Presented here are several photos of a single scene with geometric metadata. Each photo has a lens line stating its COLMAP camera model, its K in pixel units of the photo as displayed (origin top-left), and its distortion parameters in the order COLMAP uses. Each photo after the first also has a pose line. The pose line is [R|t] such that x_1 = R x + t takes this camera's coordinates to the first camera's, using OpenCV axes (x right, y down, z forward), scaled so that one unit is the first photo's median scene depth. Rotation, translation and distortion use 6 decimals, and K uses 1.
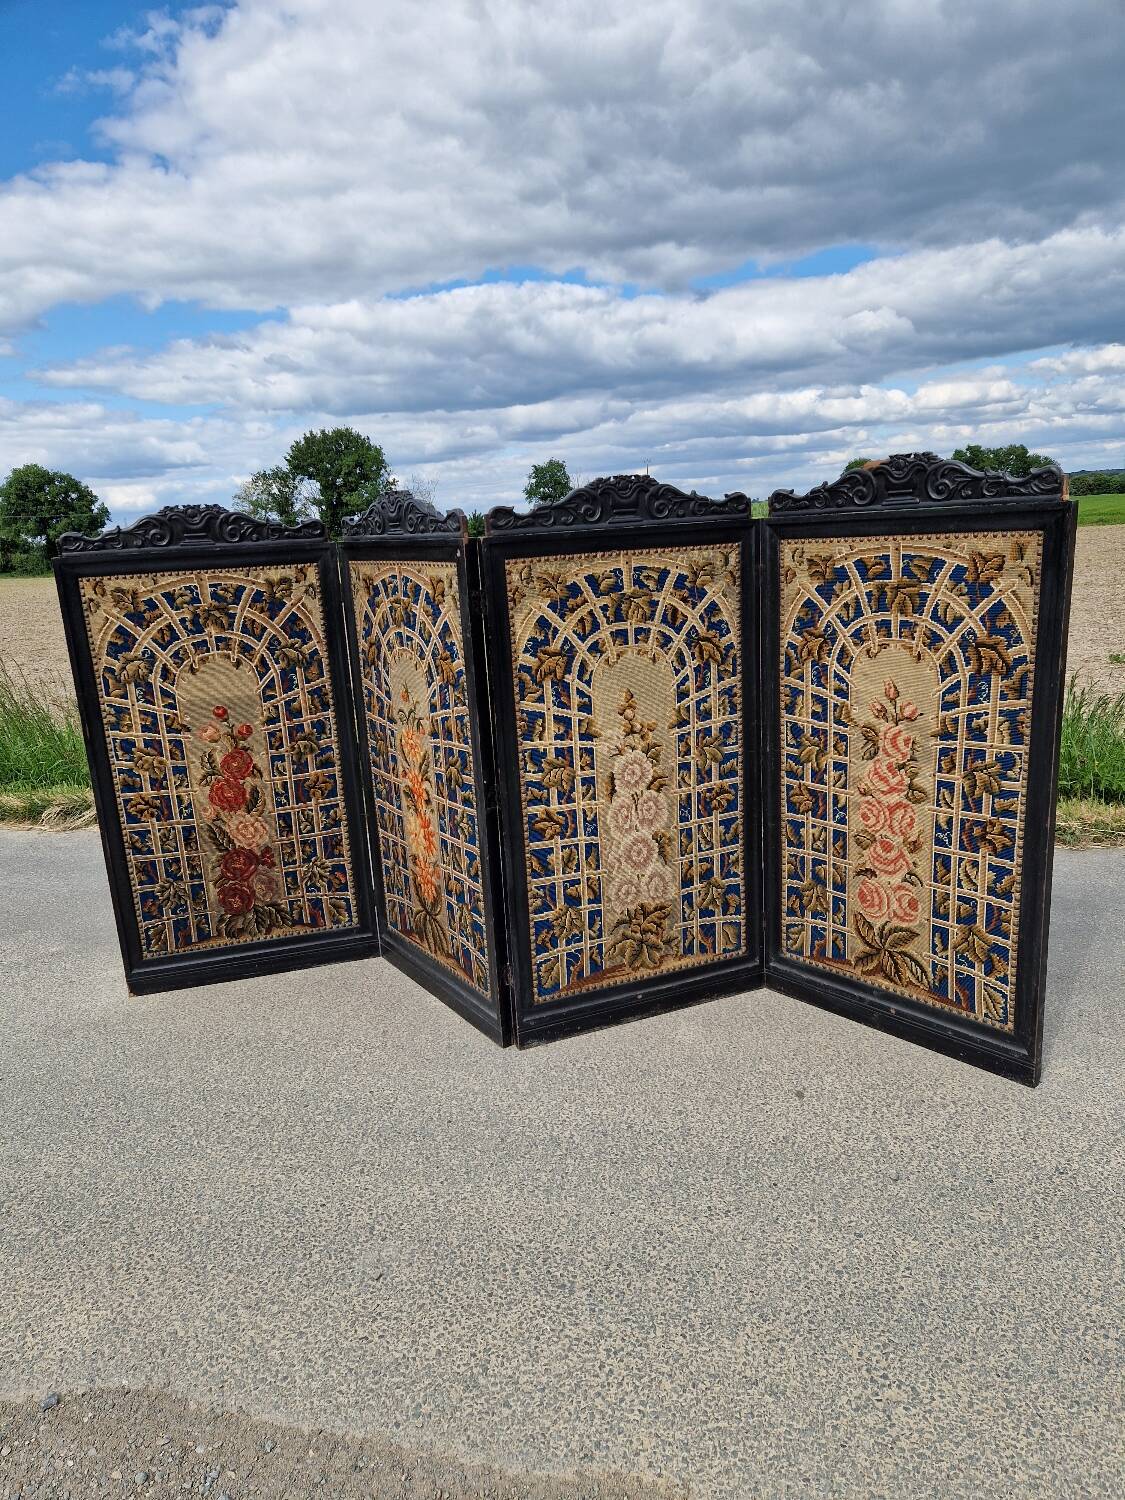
lens RADIAL K [[1002.9, 0, 571.2], [0, 1002.9, 764.2], [0, 0, 1]] dist [0.079055, -0.072179]
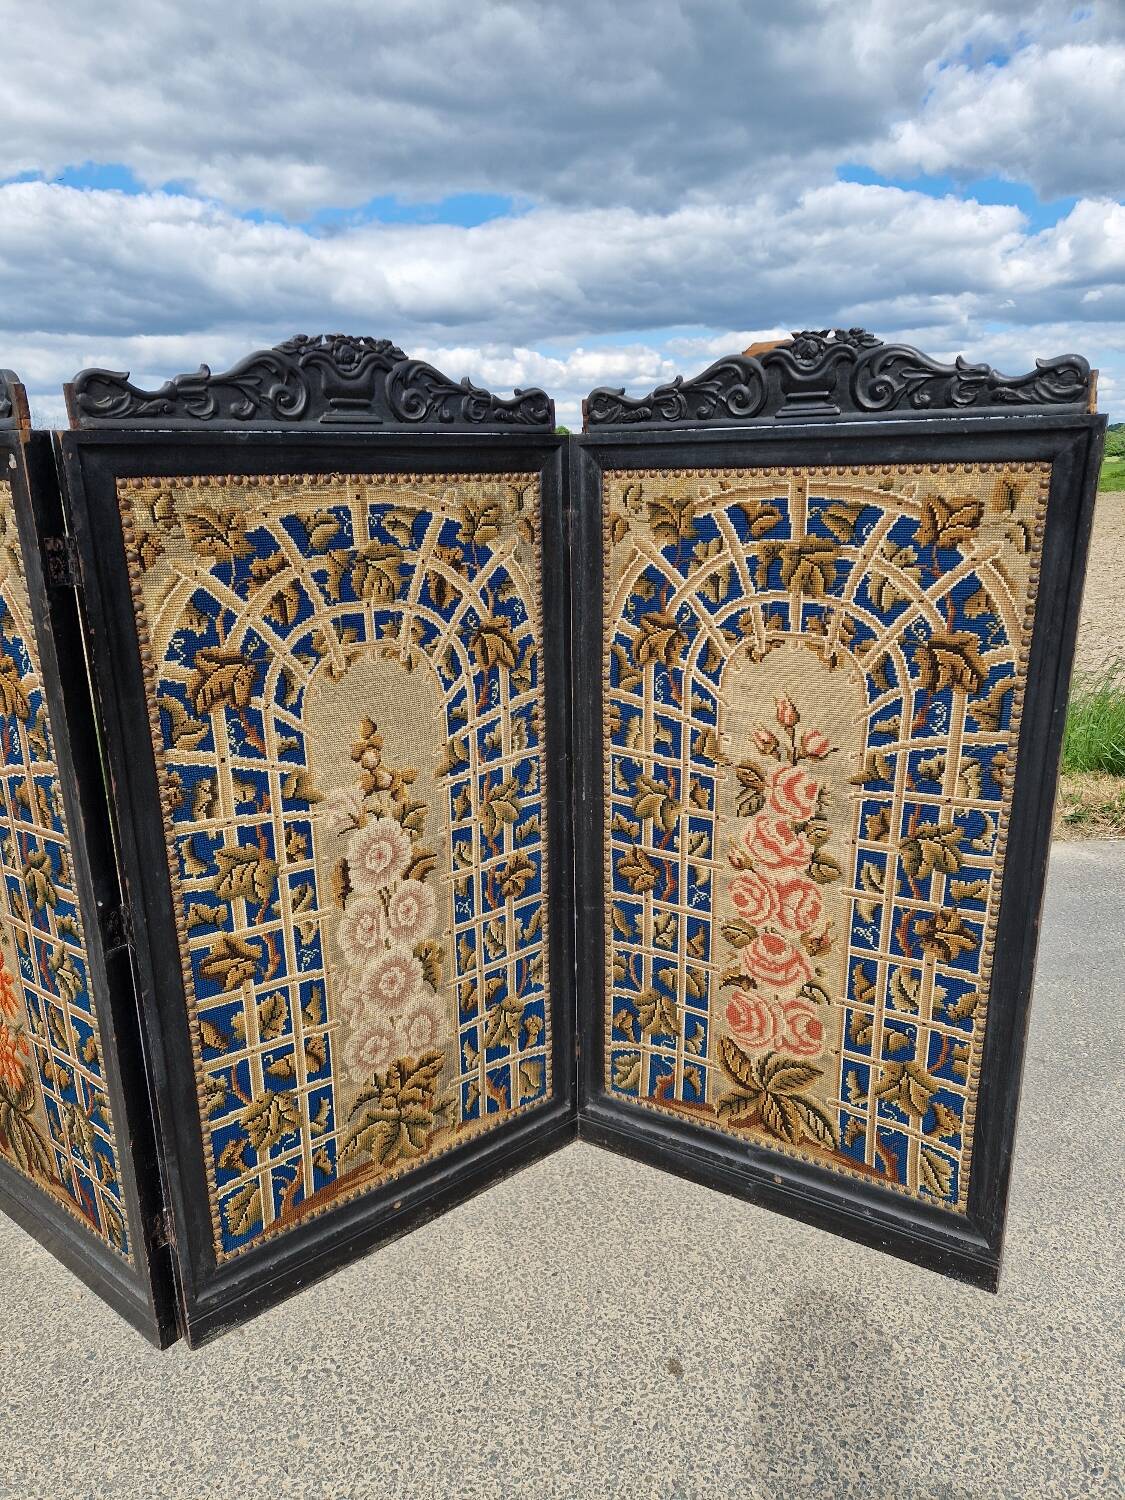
lens RADIAL K [[1002.9, 0, 564.2], [0, 1002.9, 758.7], [0, 0, 1]] dist [0.079055, -0.072179]
pose [[0.955686, -0.042165, 0.291354, -0.005300], [0.032069, 0.998711, 0.039345, -0.069100], [-0.292637, -0.028258, 0.955806, 0.403908]]
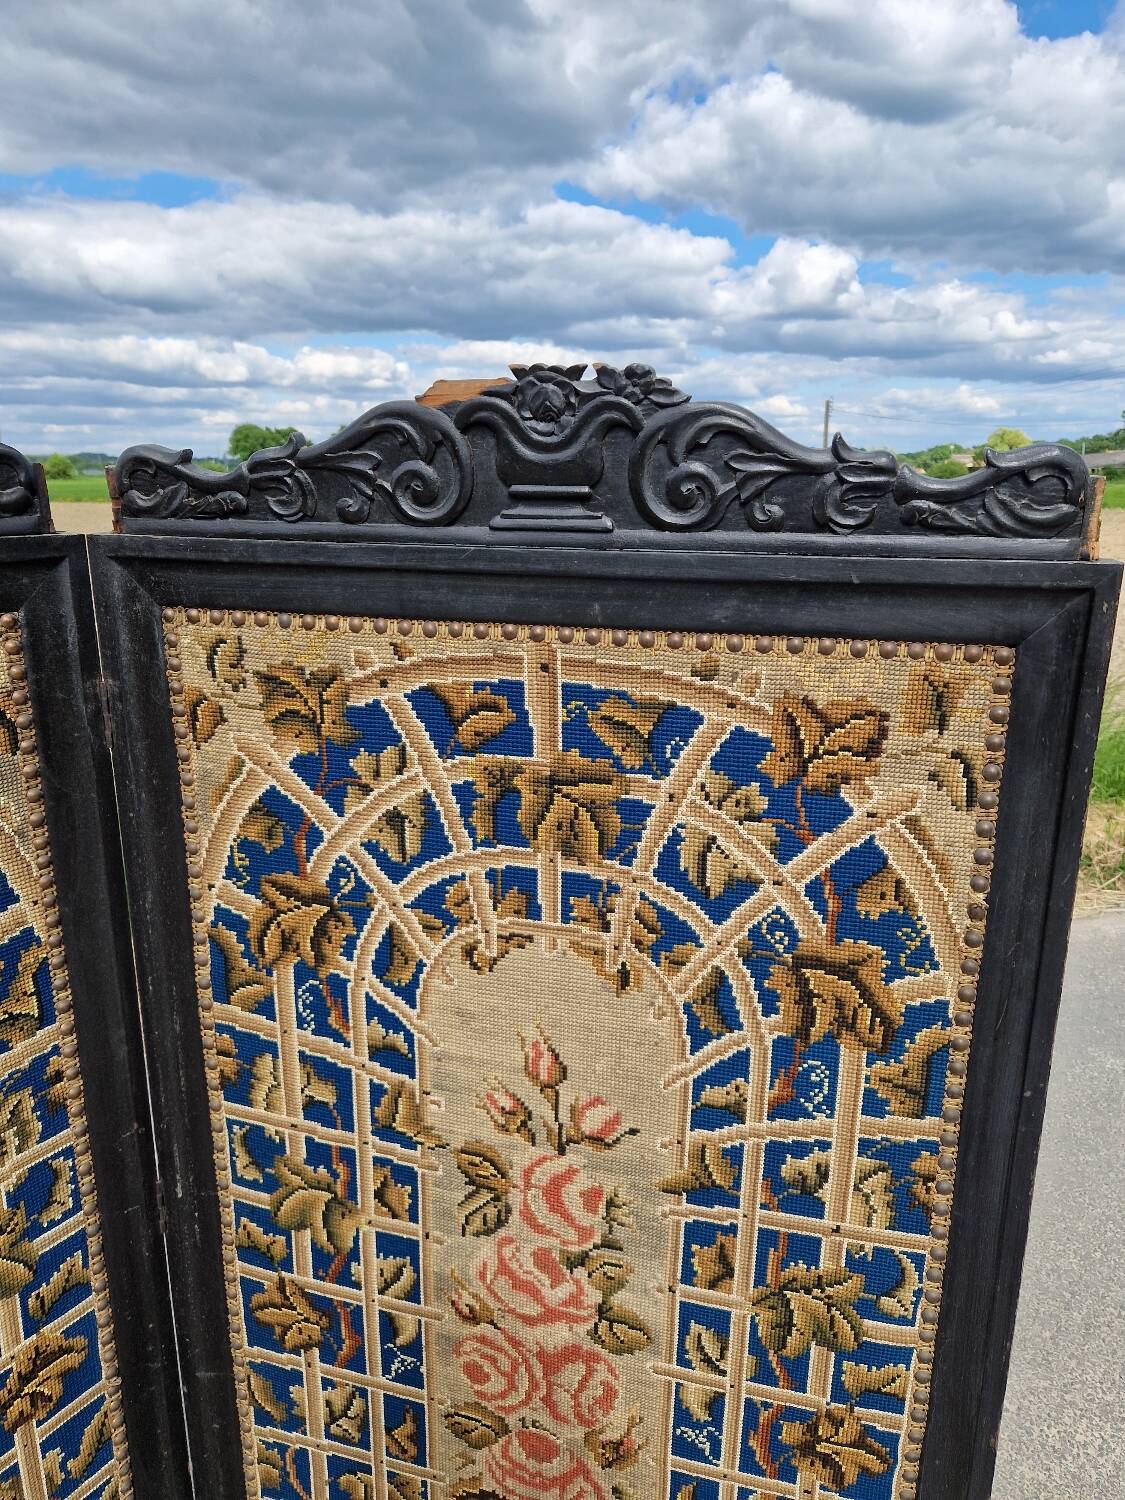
lens RADIAL K [[1017.6, 0, 581.0], [0, 1017.6, 759.4], [0, 0, 1]] dist [0.074825, -0.064480]
pose [[0.847937, -0.080776, 0.523907, 0.145313], [0.068411, 0.996732, 0.042953, -0.178982], [-0.525664, -0.000580, 0.850692, 0.656222]]
